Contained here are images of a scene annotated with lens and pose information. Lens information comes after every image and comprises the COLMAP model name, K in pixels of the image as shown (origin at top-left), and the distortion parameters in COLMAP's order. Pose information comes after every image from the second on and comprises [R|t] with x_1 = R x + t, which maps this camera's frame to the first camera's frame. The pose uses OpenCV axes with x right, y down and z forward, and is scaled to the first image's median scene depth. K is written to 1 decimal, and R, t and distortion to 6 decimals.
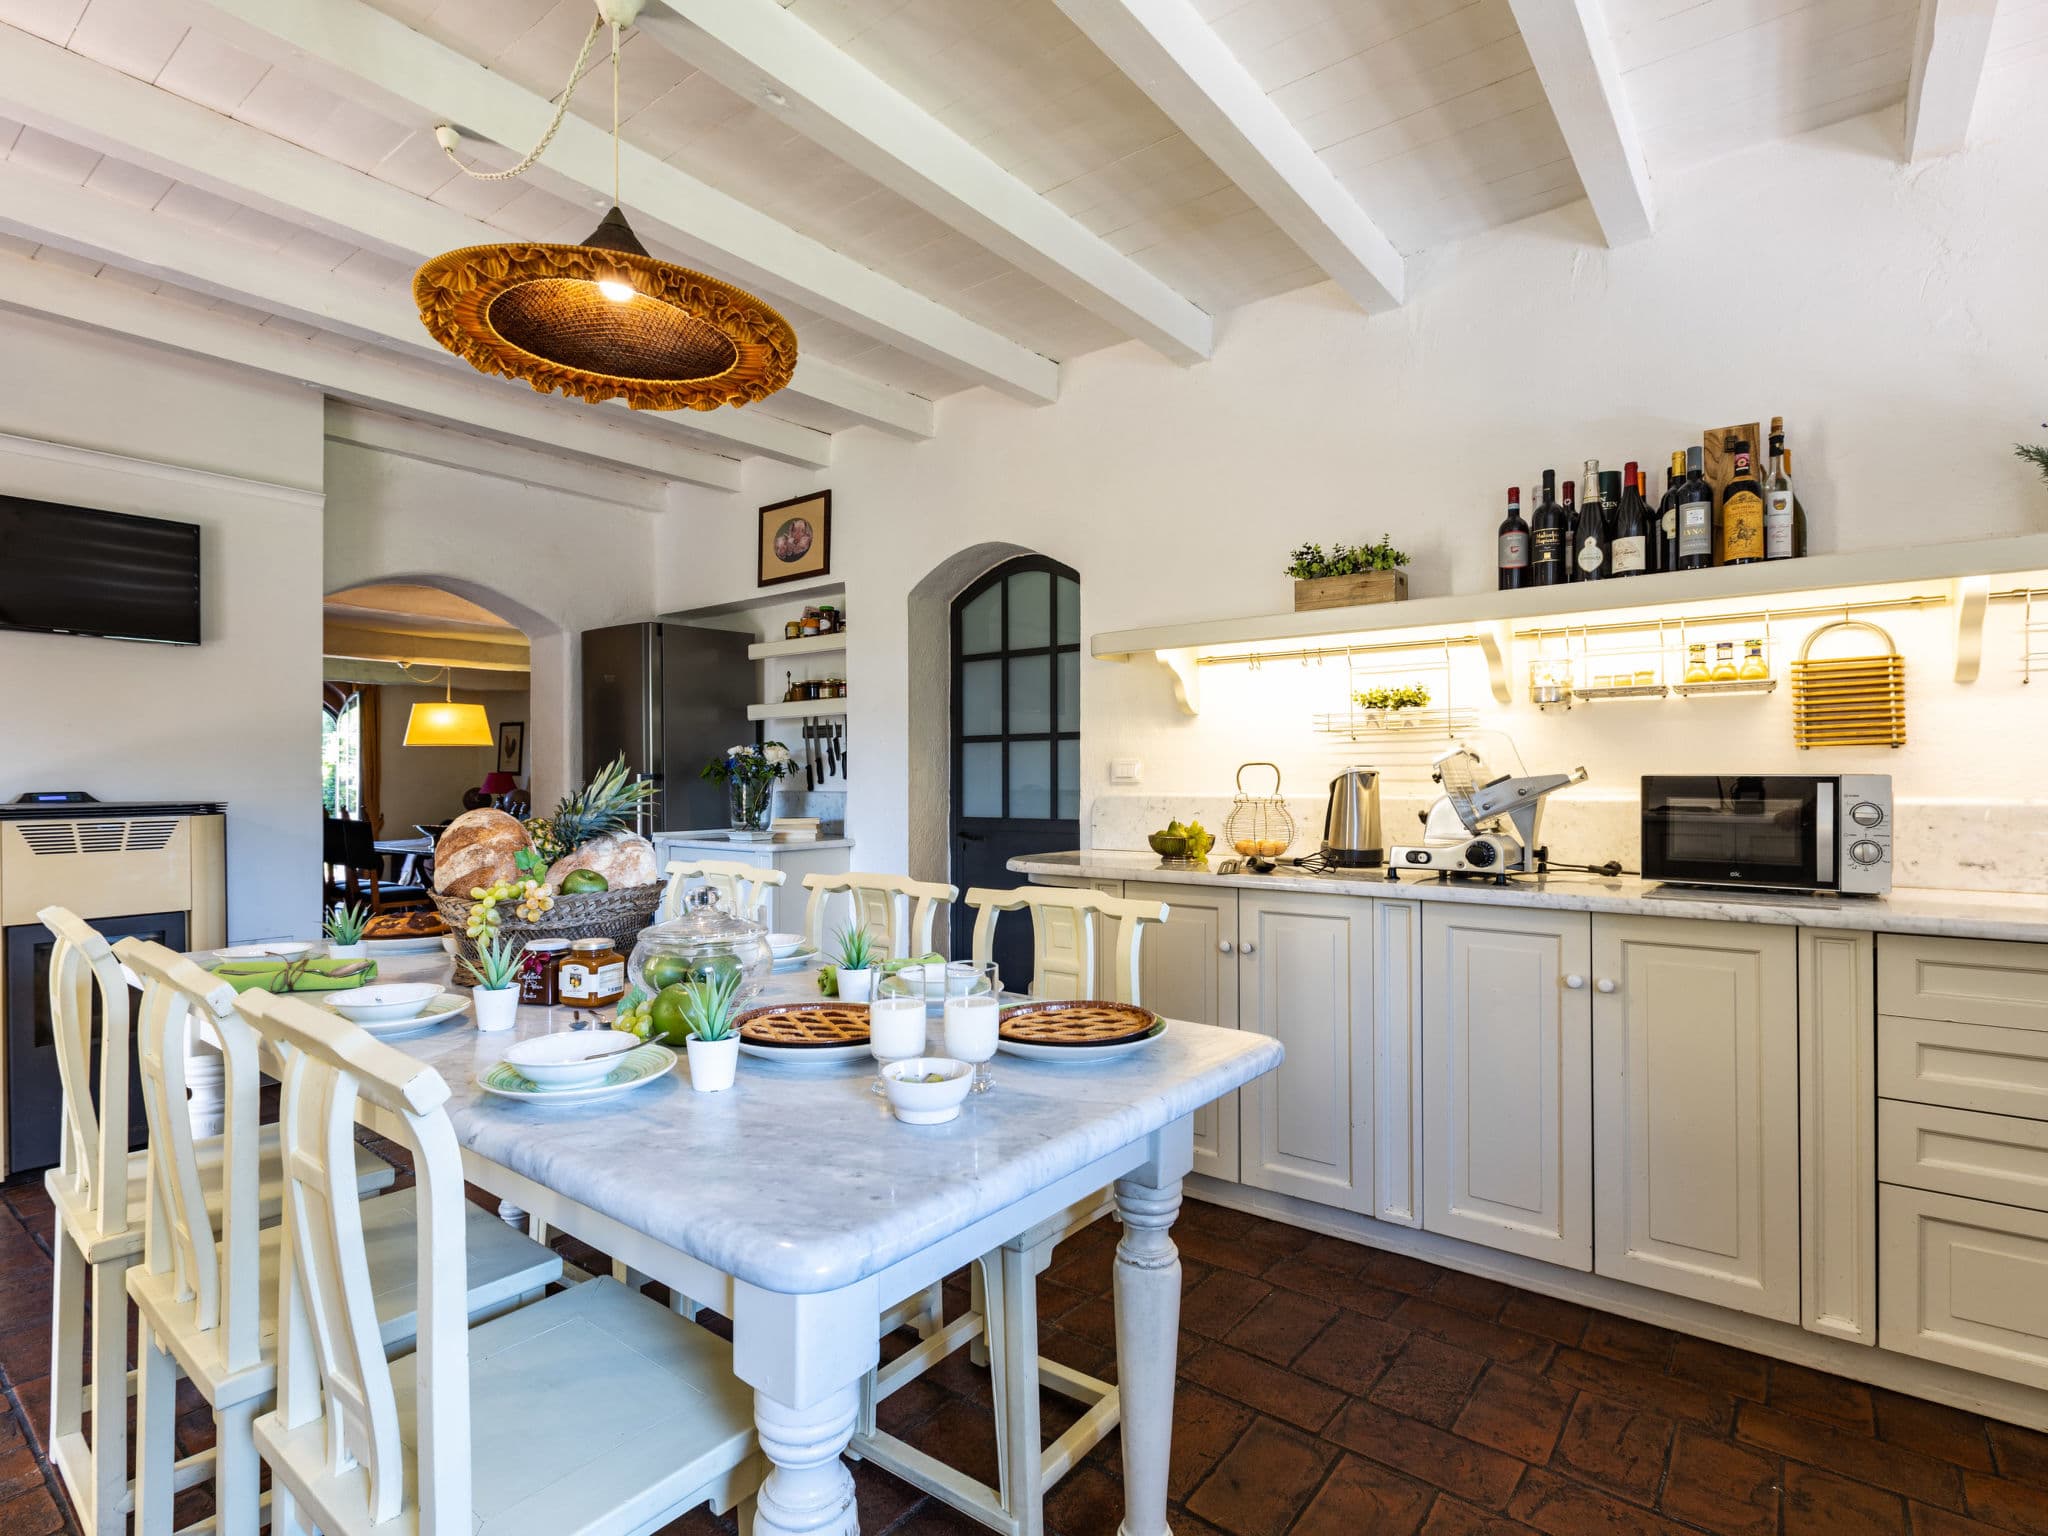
lens RADIAL K [[1011.9, 0, 1022.2], [0, 1011.9, 768.4], [0, 0, 1]] dist [0.003515, -0.000625]
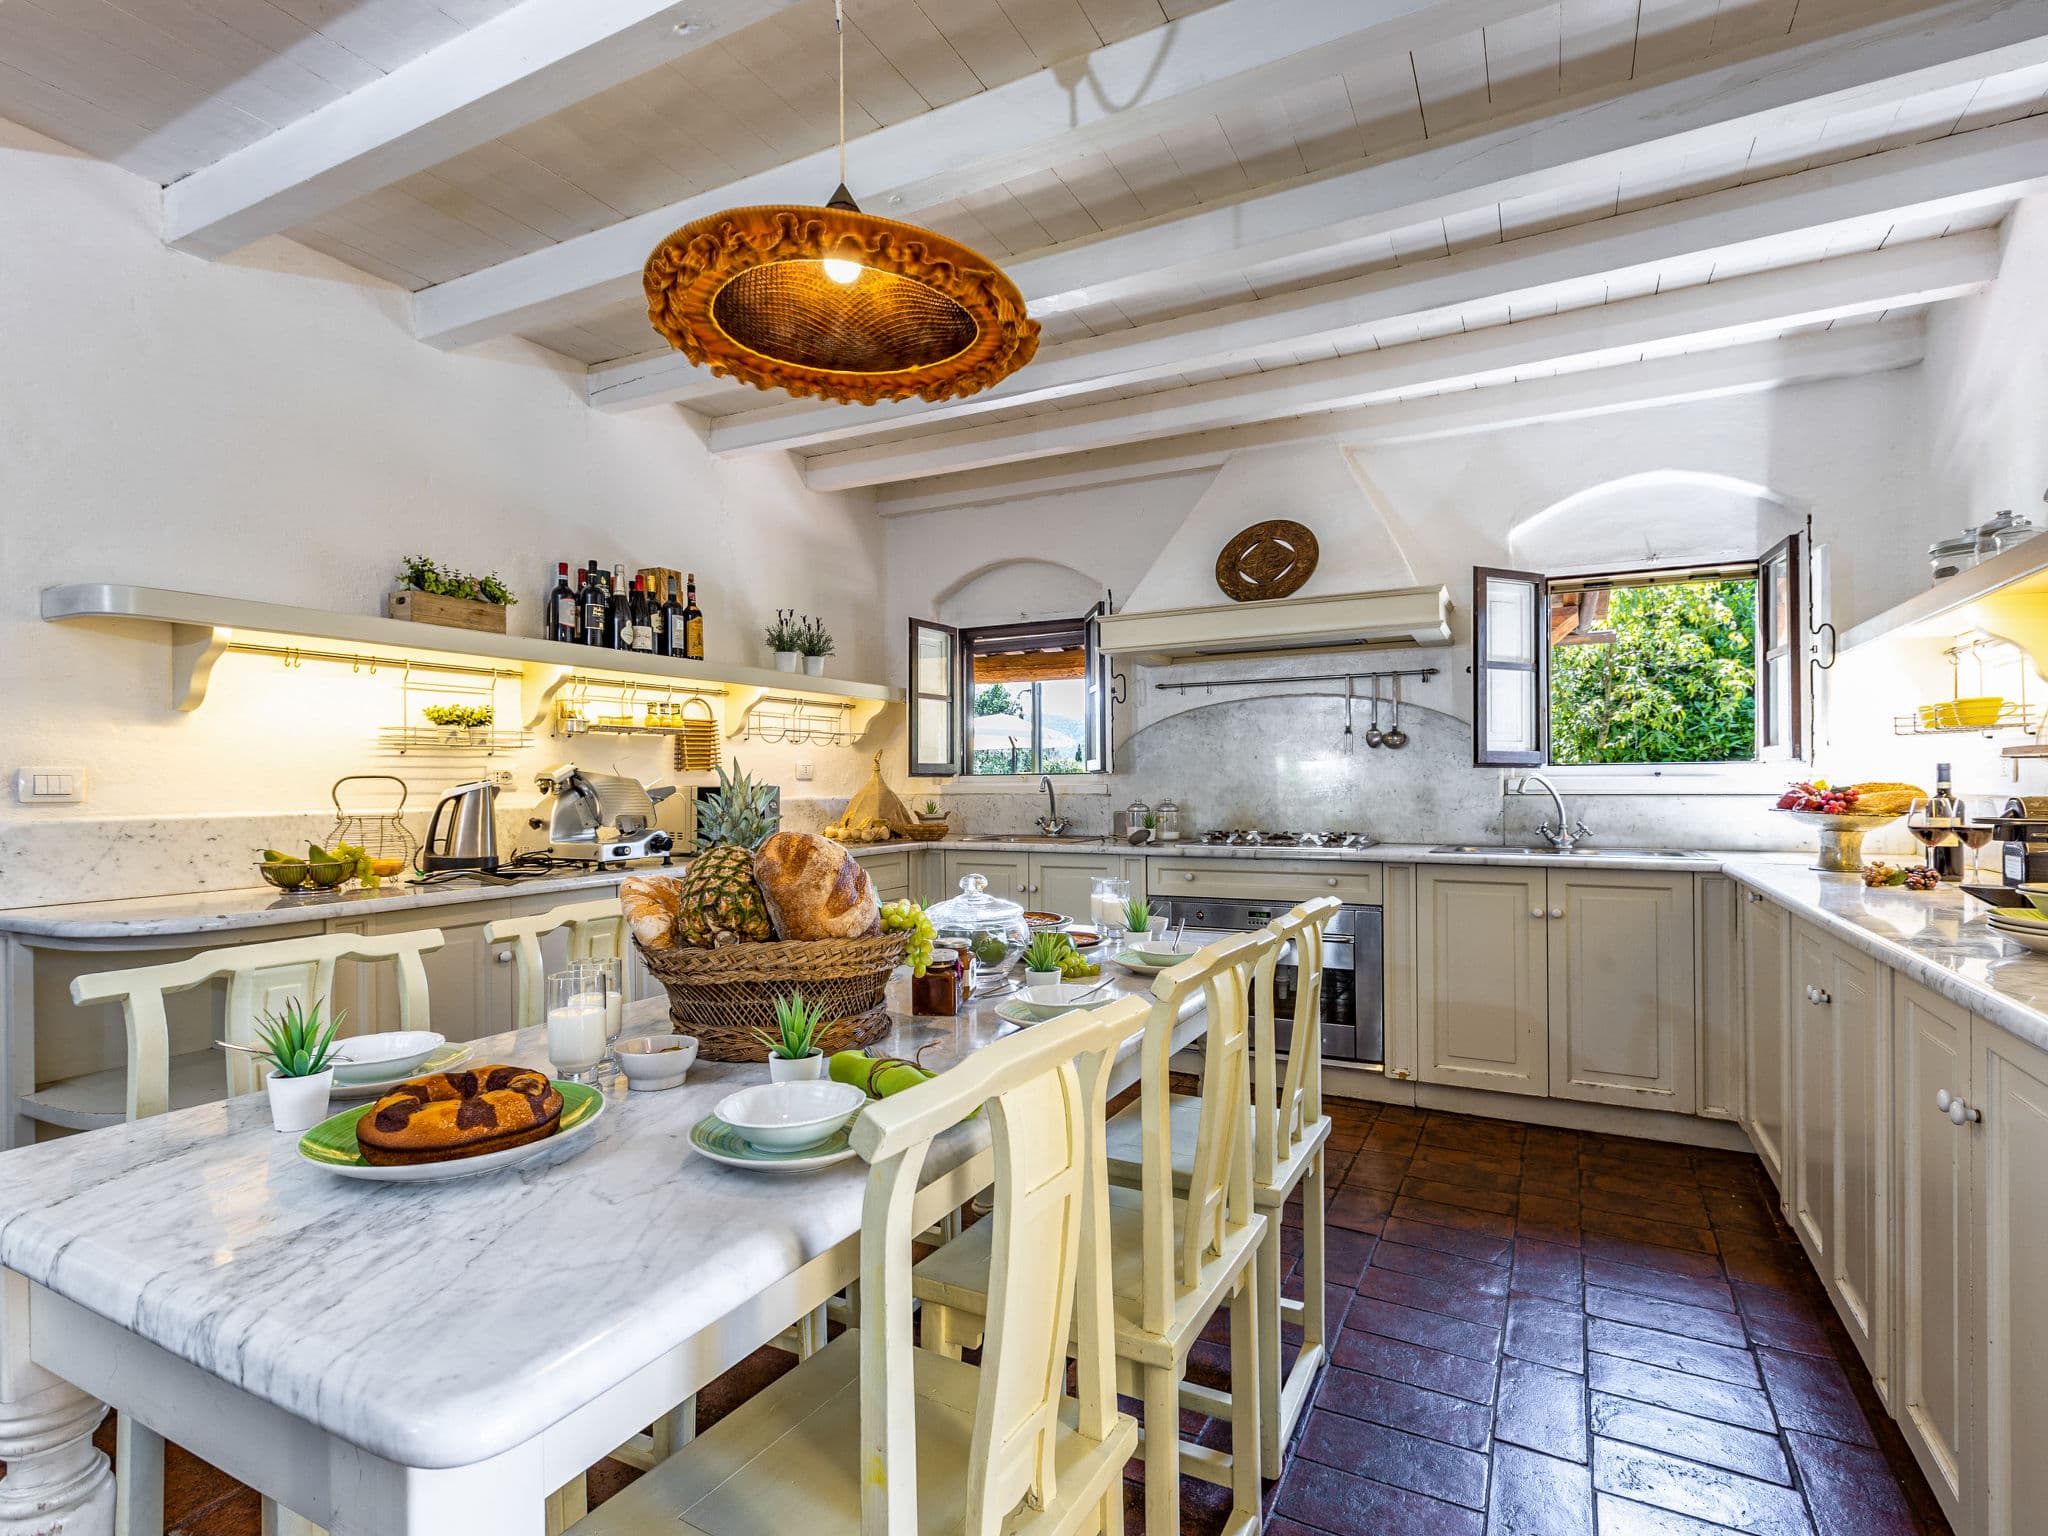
lens RADIAL K [[1011.9, 0, 1026.3], [0, 1011.9, 772.3], [0, 0, 1]] dist [0.003515, -0.000625]
pose [[-0.168282, 0.010491, 0.985683, -0.855744], [-0.001765, 0.999939, -0.010944, 0.000478], [-0.985737, -0.003581, -0.168253, 0.626225]]
